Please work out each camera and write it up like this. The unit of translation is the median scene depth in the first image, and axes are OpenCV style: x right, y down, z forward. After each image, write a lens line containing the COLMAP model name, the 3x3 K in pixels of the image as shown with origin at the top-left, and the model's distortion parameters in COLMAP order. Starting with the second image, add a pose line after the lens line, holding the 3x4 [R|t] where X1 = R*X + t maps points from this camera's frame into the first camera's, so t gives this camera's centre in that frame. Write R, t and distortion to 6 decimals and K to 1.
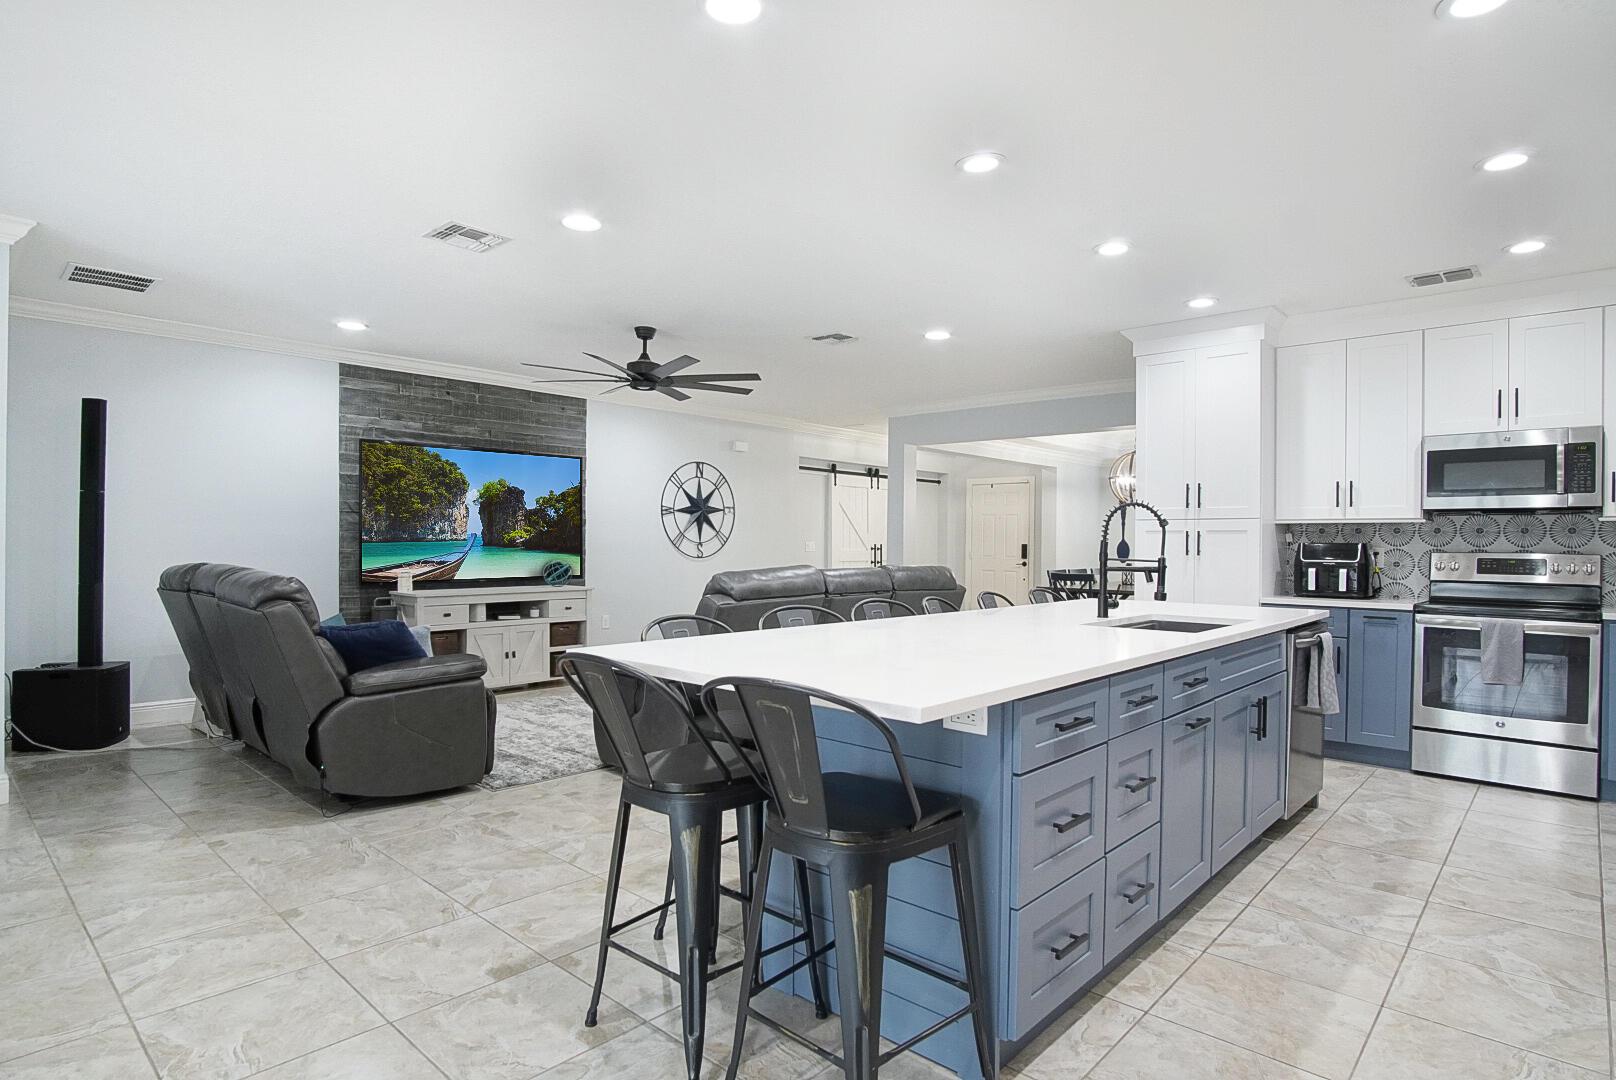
lens RADIAL K [[864.4, 0, 814.6], [0, 864.4, 542.6], [0, 0, 1]] dist [-0.033703, 0.005958]
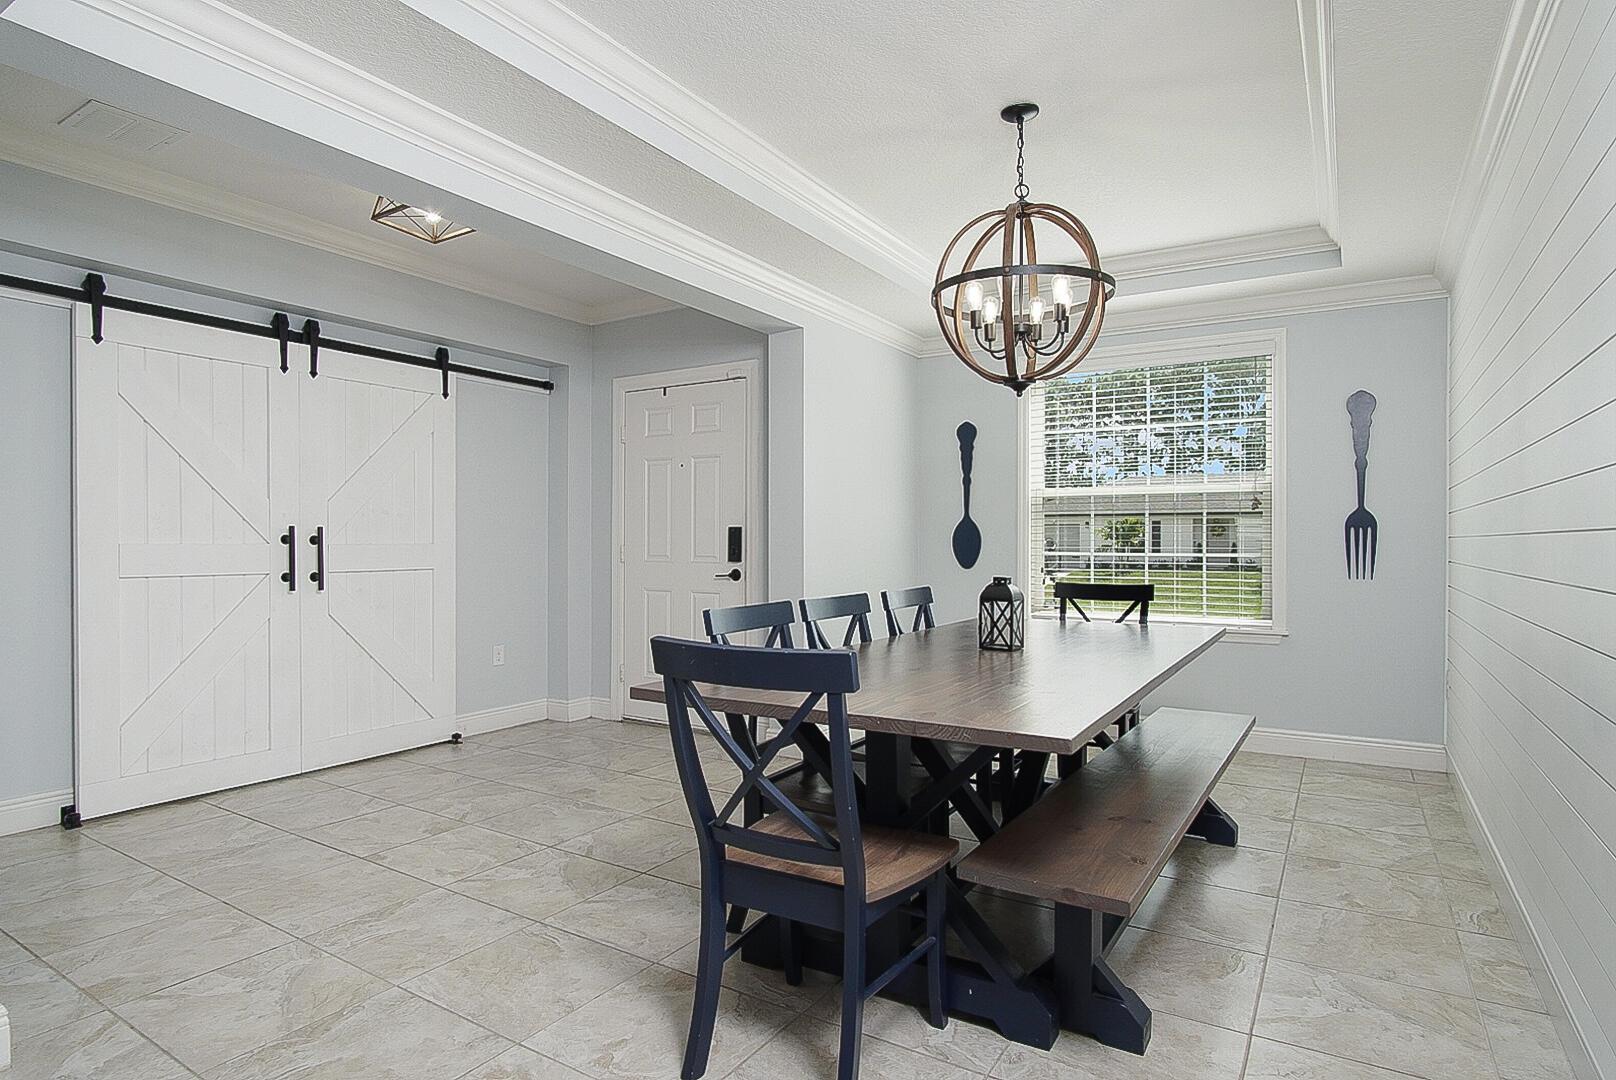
lens RADIAL K [[864.4, 0, 791.2], [0, 864.4, 542.6], [0, 0, 1]] dist [-0.033703, 0.005958]
pose [[0.986558, -0.009394, 0.163144, 0.379050], [0.009128, 0.999956, 0.002378, 0.015735], [-0.163159, -0.000857, 0.986599, 1.102962]]
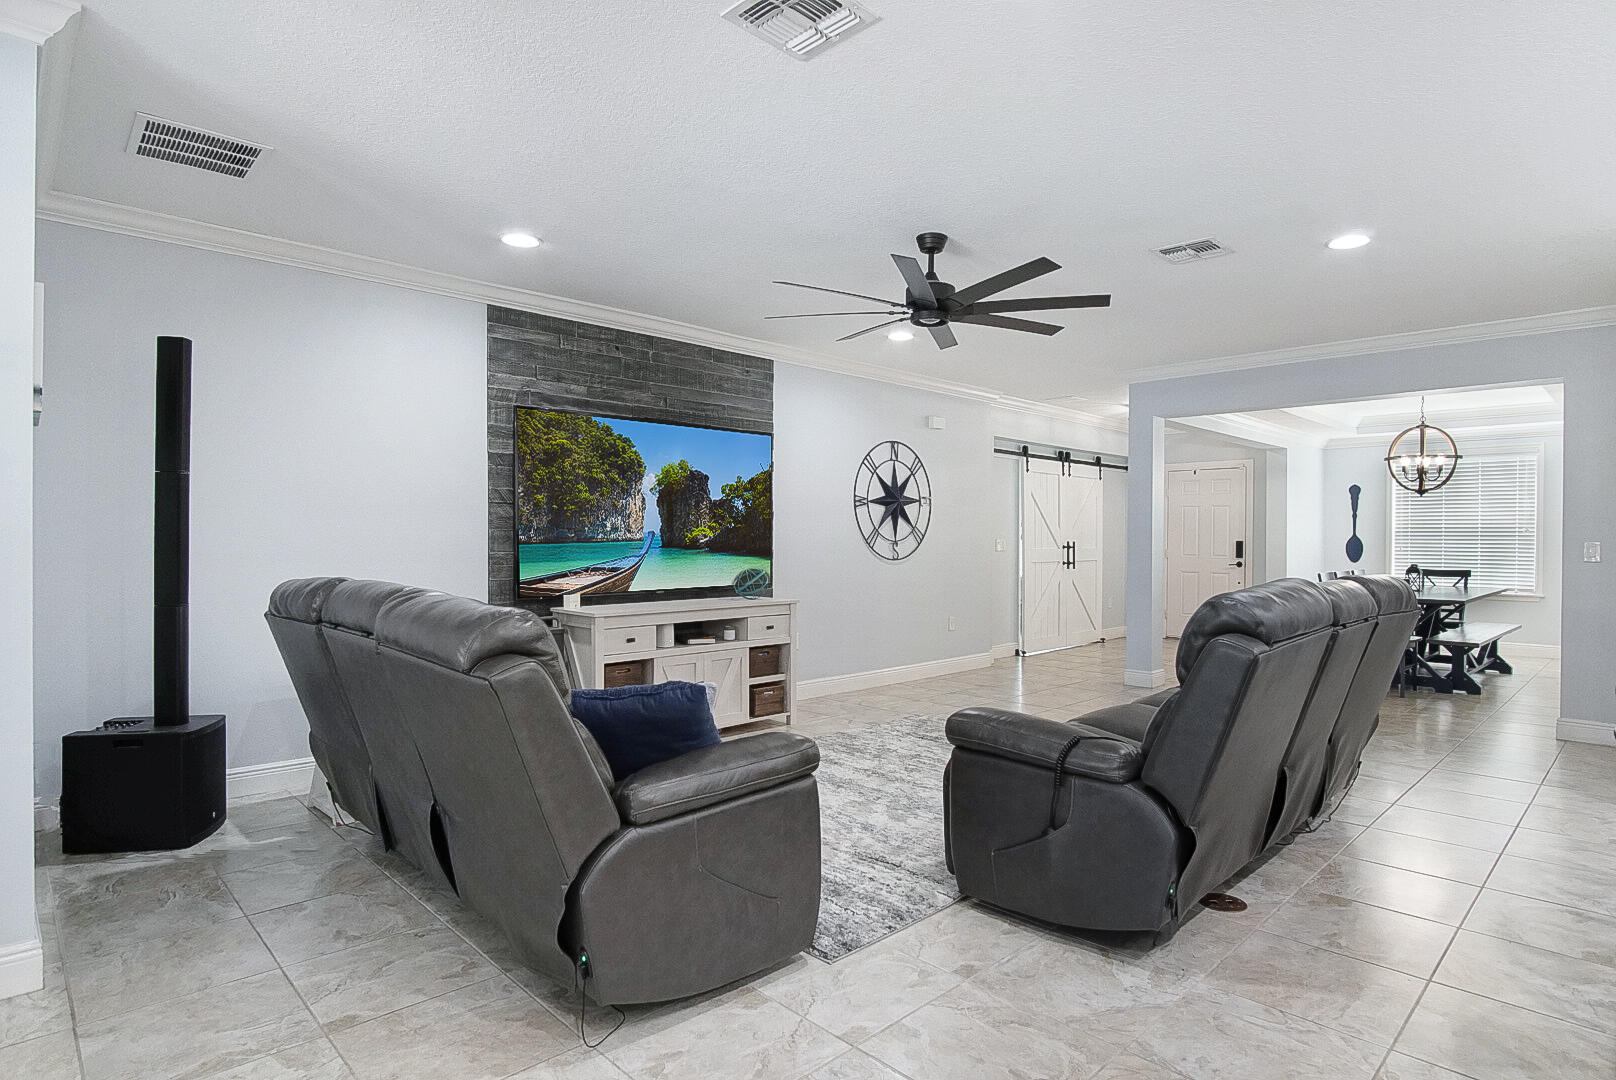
lens RADIAL K [[864.4, 0, 813.0], [0, 864.4, 542.4], [0, 0, 1]] dist [-0.033703, 0.005958]
pose [[0.998184, -0.004703, -0.060060, -0.225812], [0.004900, 0.999983, 0.003134, -0.002426], [0.060044, -0.003423, 0.998190, 0.263576]]
